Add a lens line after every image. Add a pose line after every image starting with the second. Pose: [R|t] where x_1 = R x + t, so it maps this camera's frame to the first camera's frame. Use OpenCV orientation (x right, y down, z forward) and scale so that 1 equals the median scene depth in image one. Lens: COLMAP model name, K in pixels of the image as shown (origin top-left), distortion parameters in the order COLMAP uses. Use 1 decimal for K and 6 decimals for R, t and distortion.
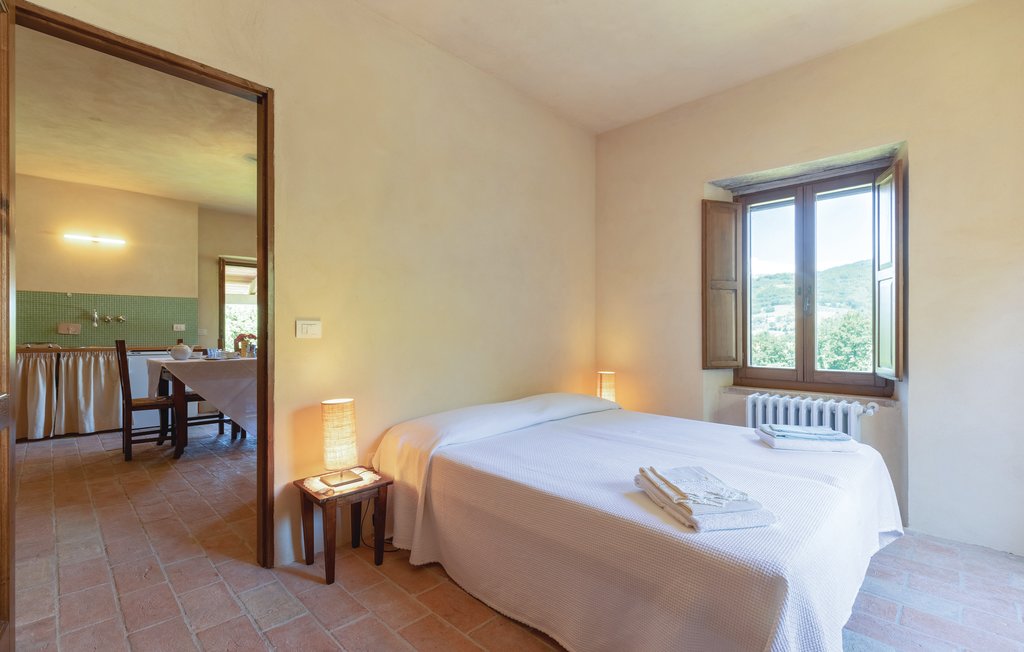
lens RADIAL K [[467.7, 0, 515.7], [0, 467.7, 331.2], [0, 0, 1]] dist [0.000104, 0.000919]
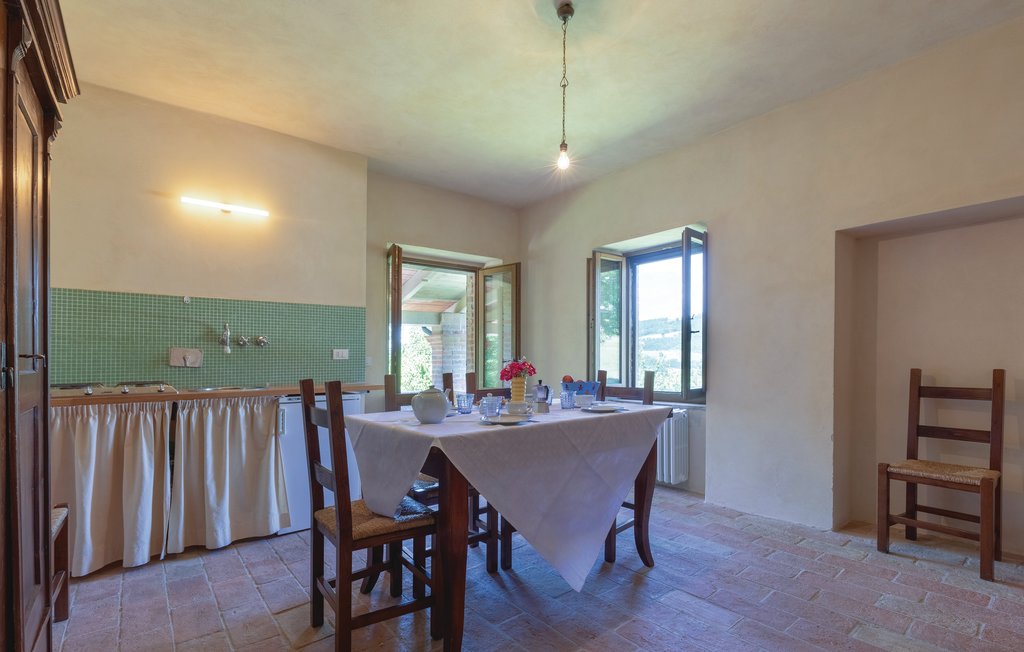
lens RADIAL K [[467.7, 0, 505.8], [0, 467.7, 349.8], [0, 0, 1]] dist [0.000104, 0.000919]
pose [[0.992437, -0.010124, -0.122338, -0.514948], [0.007851, 0.999788, -0.019048, -0.000361], [0.122505, 0.017944, 0.992306, 0.494485]]
